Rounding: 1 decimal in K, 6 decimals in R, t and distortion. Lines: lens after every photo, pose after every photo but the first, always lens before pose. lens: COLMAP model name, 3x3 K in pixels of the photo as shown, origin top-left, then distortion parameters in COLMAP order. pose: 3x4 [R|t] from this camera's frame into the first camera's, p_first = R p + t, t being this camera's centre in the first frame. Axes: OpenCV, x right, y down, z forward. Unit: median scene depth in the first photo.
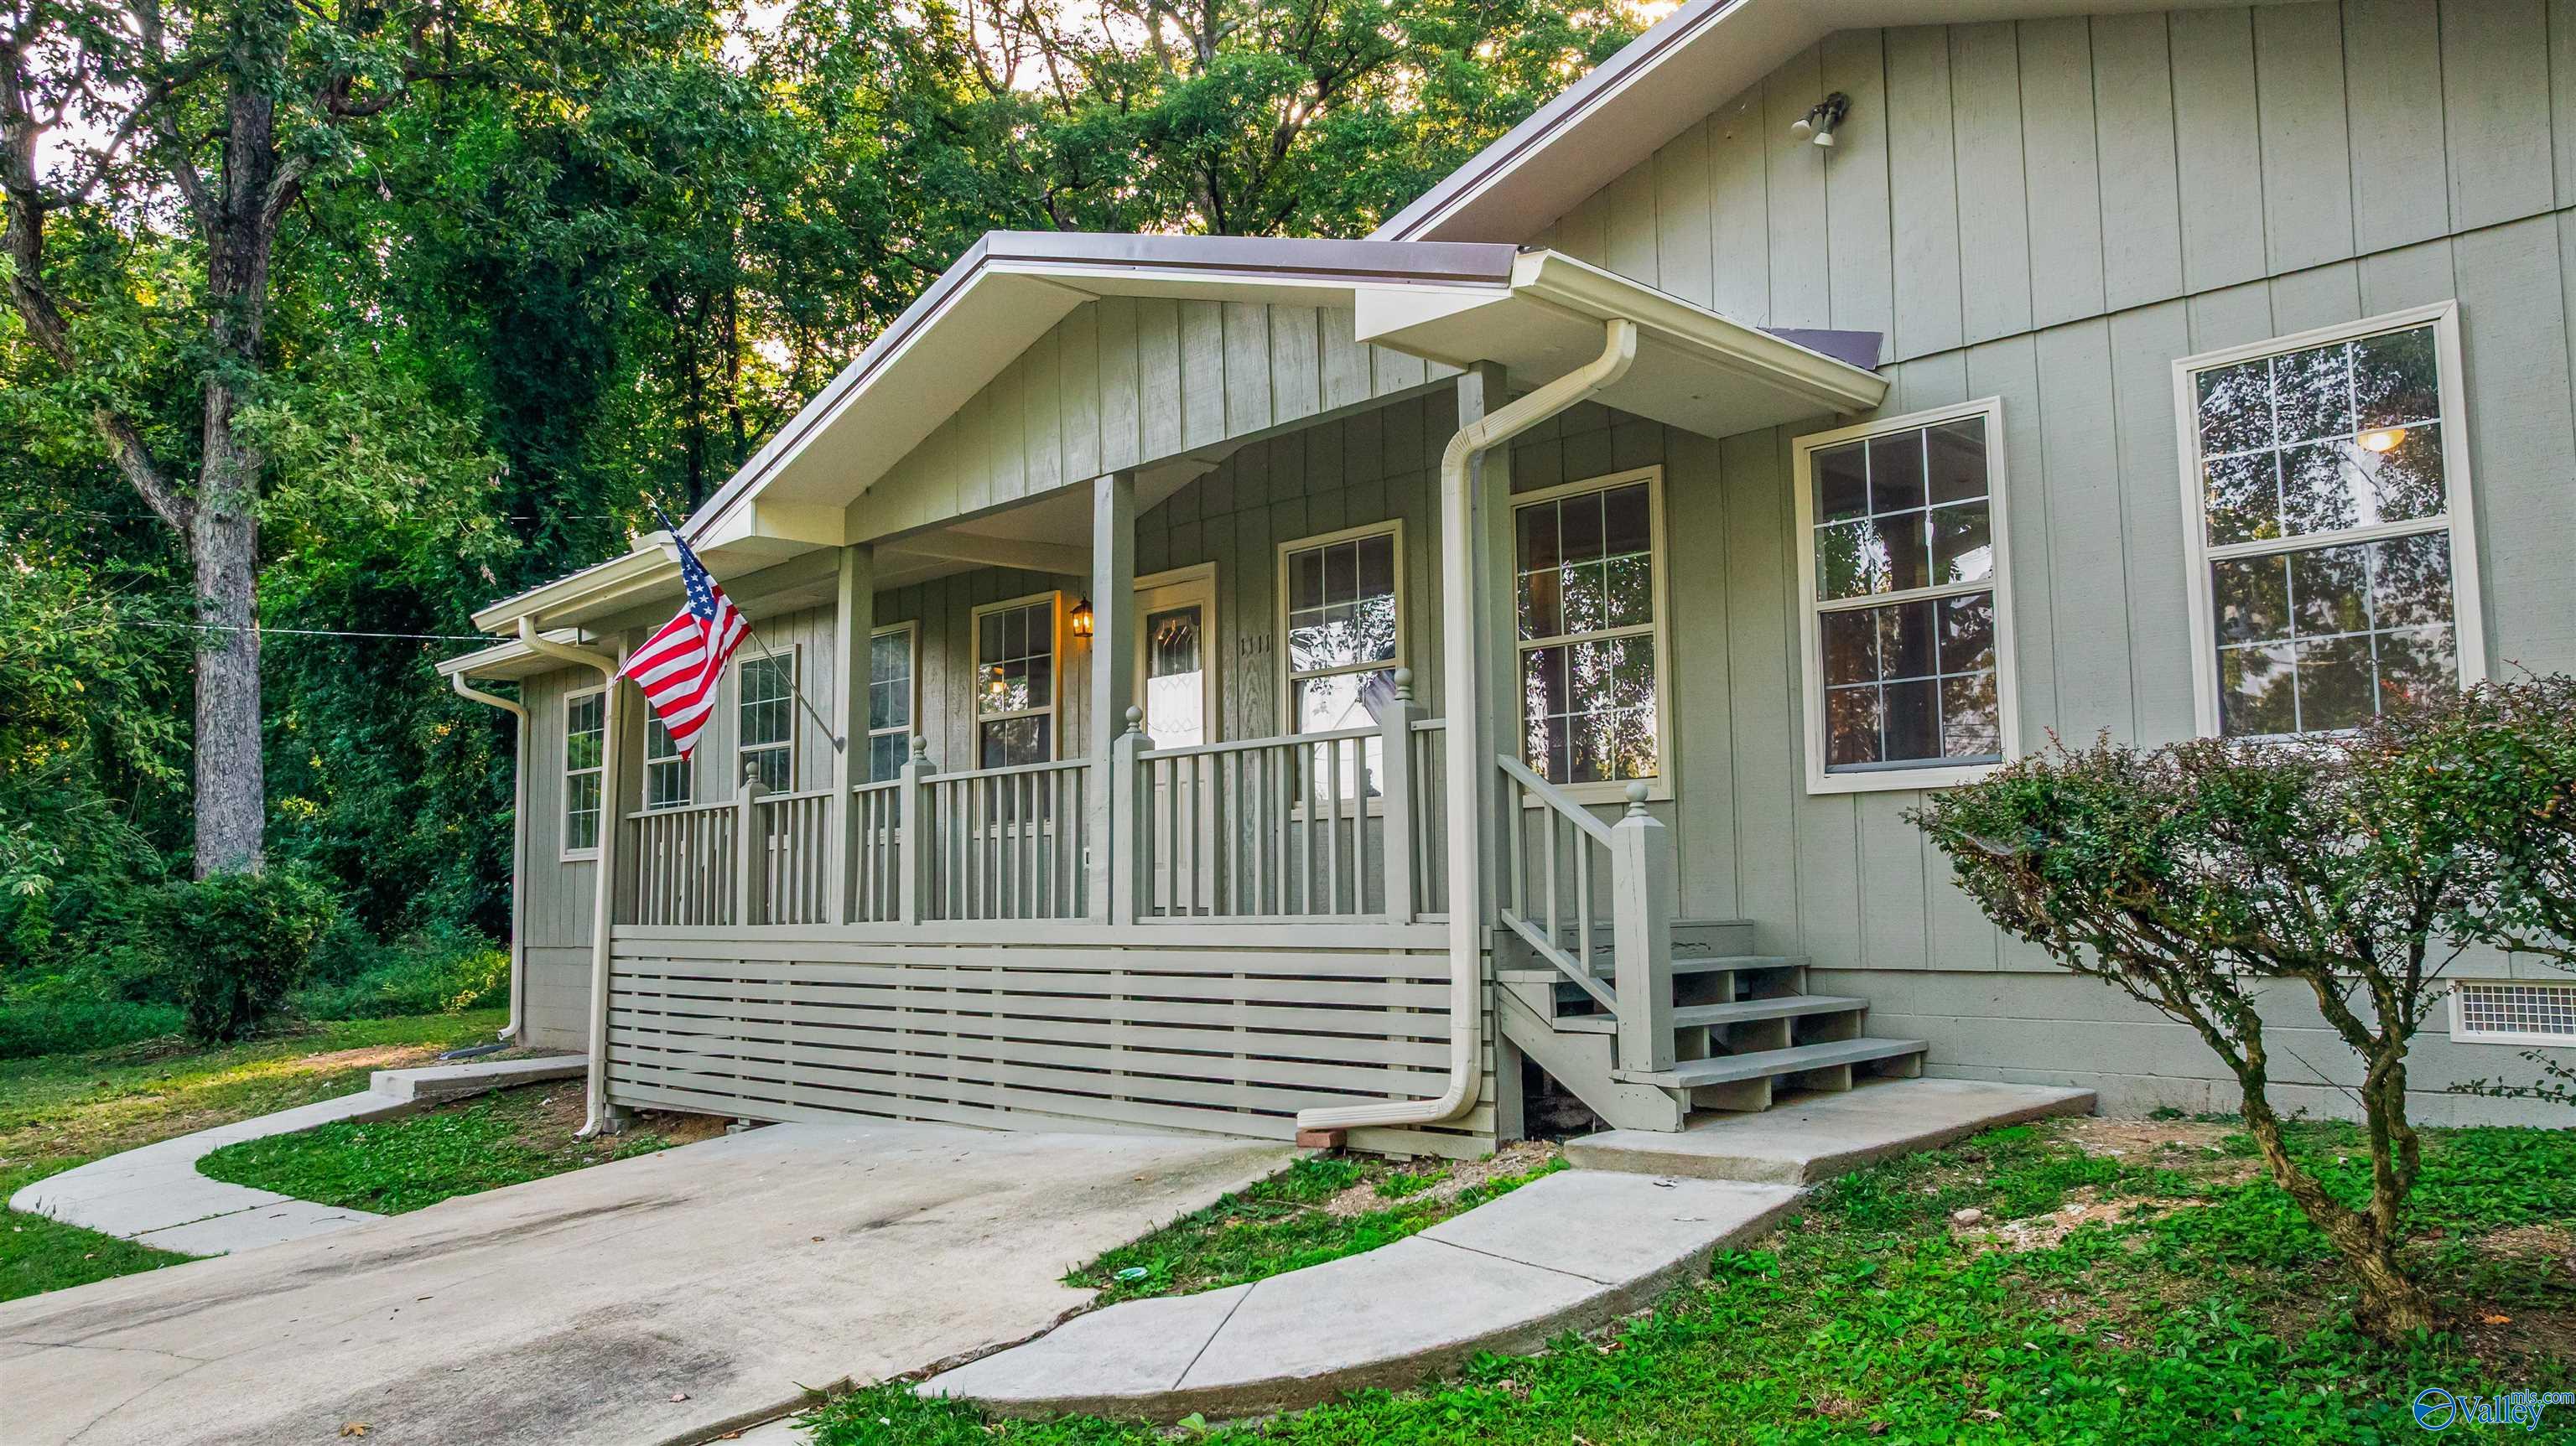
lens RADIAL K [[1892.3, 0, 1288.0], [0, 1892.3, 723.0], [0, 0, 1]] dist [-0.003822, -0.000320]
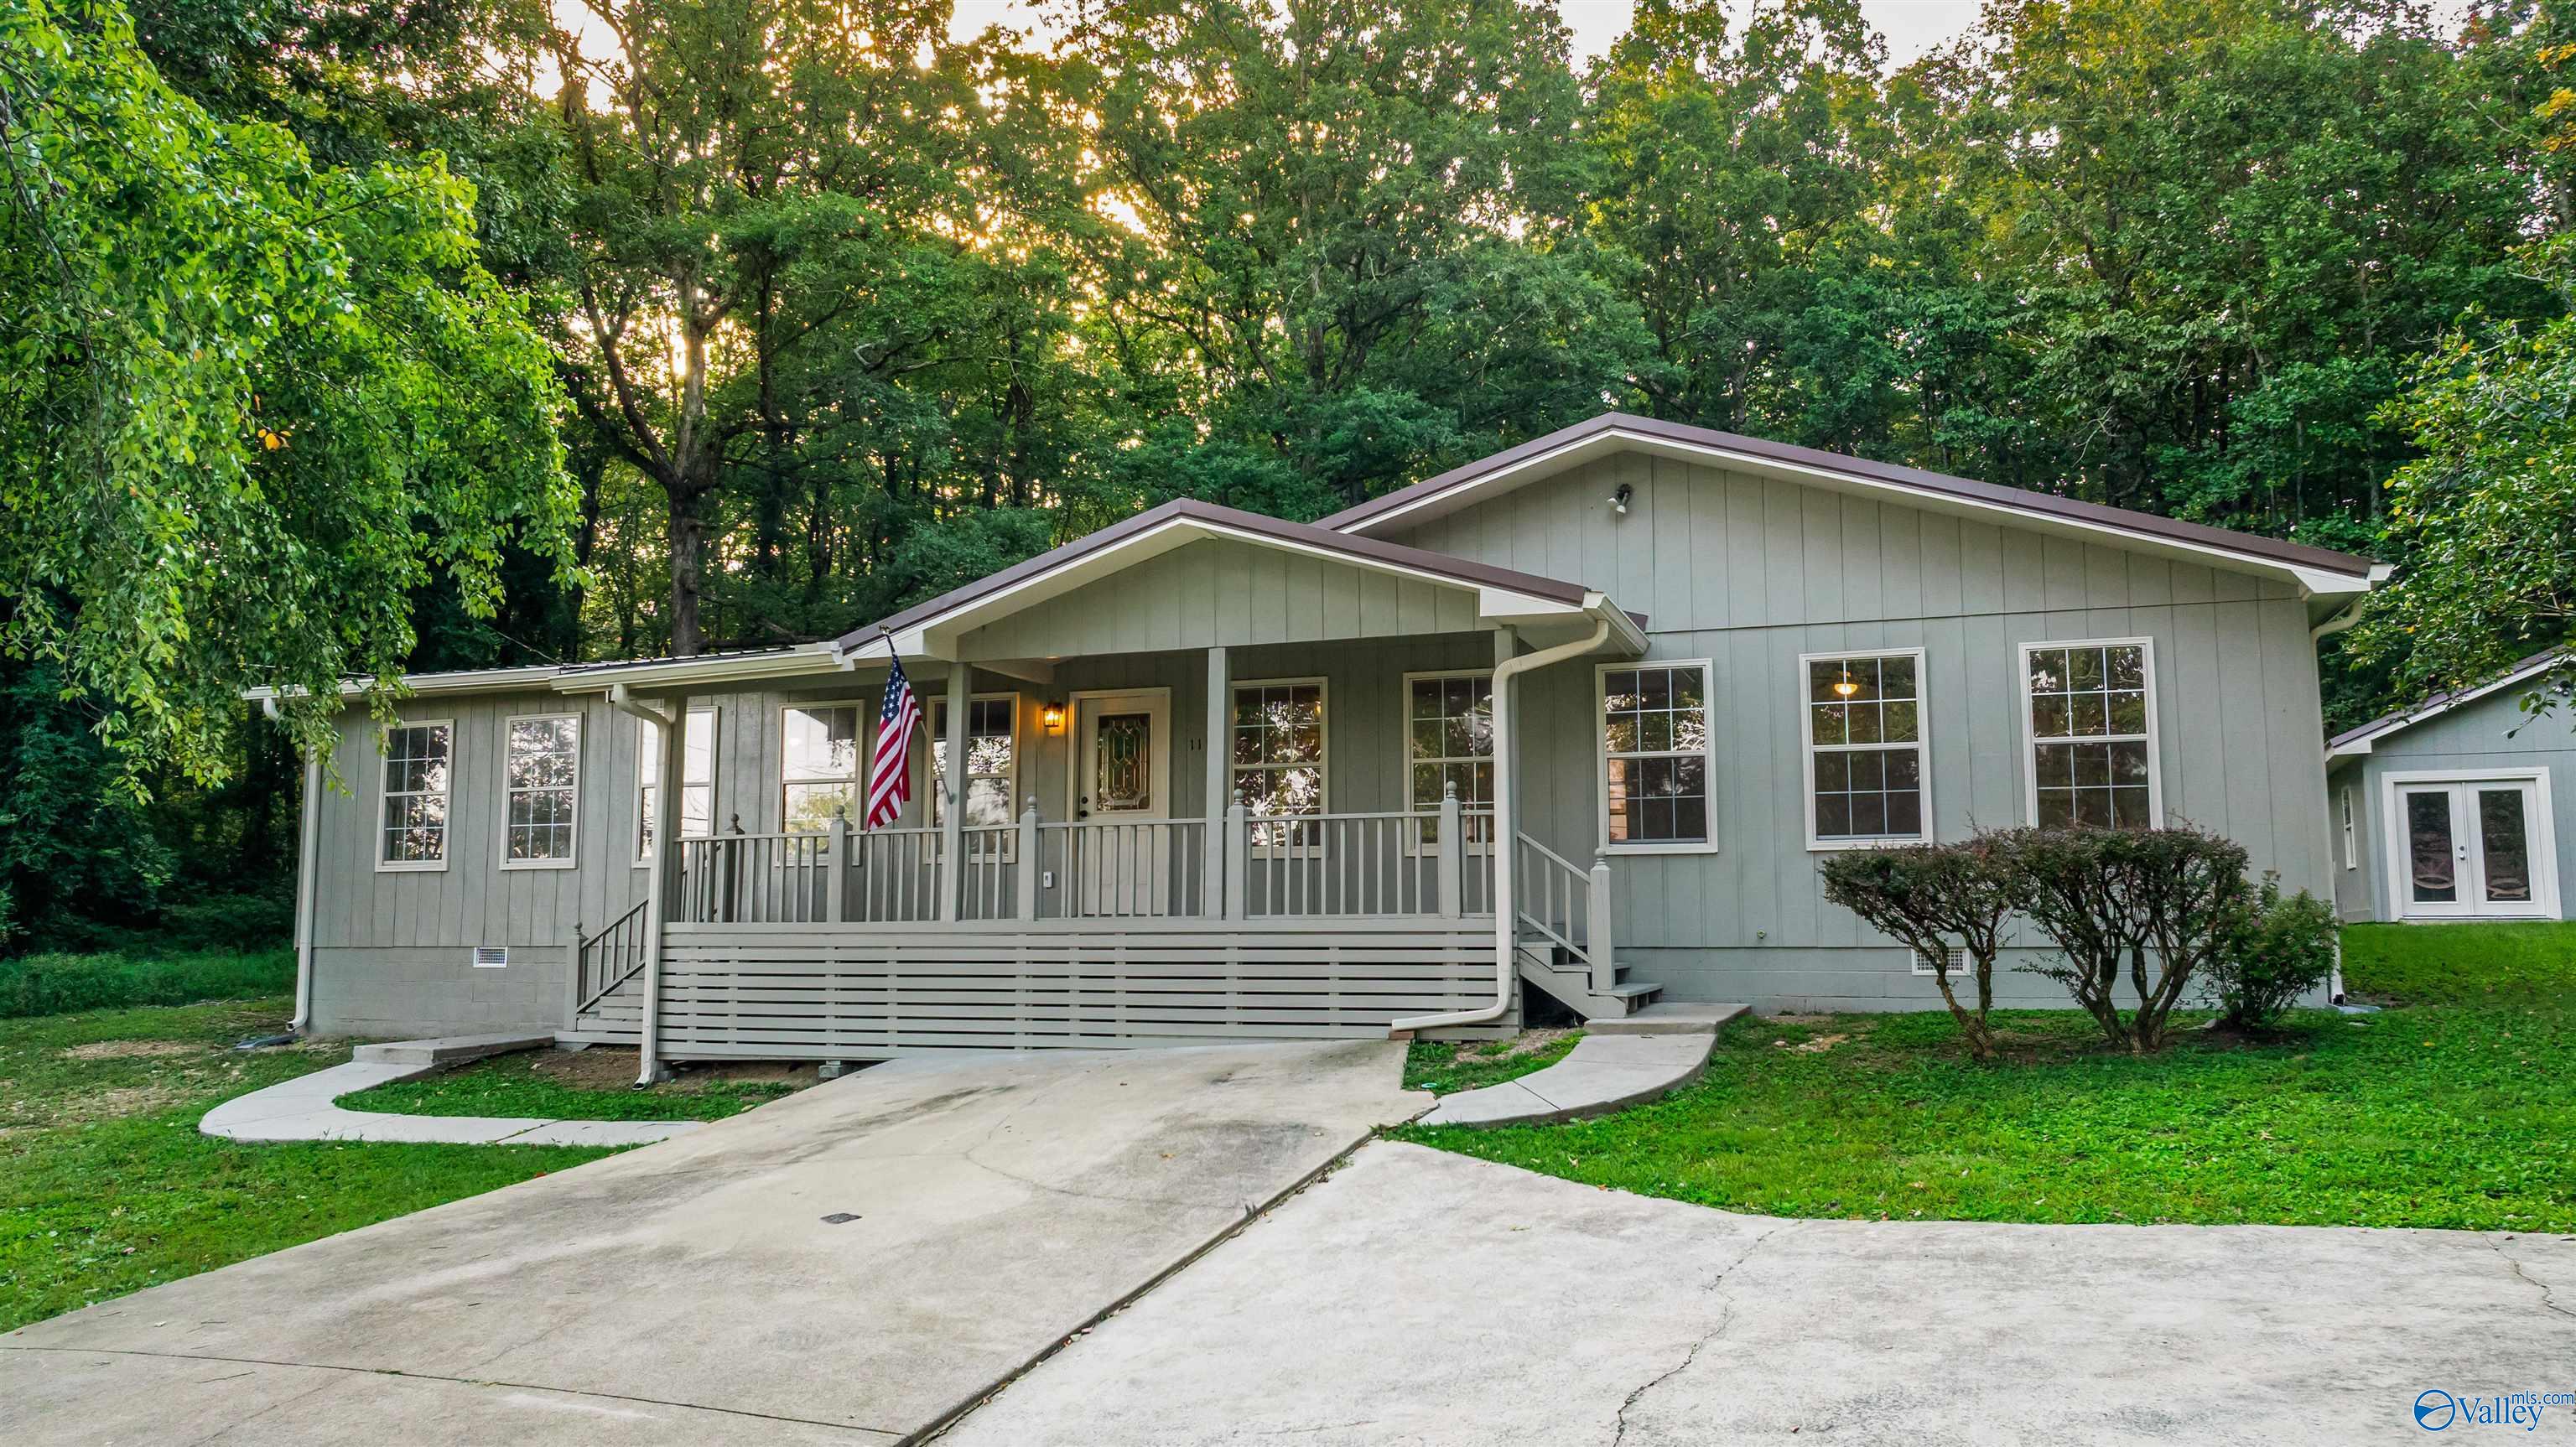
lens RADIAL K [[1892.4, 0, 1288.0], [0, 1892.4, 723.5], [0, 0, 1]] dist [-0.003822, -0.000320]
pose [[0.894790, 0.055990, 0.442963, -0.865510], [-0.049274, 0.998429, -0.026667, -0.026956], [-0.443760, 0.002035, 0.896143, -0.568144]]
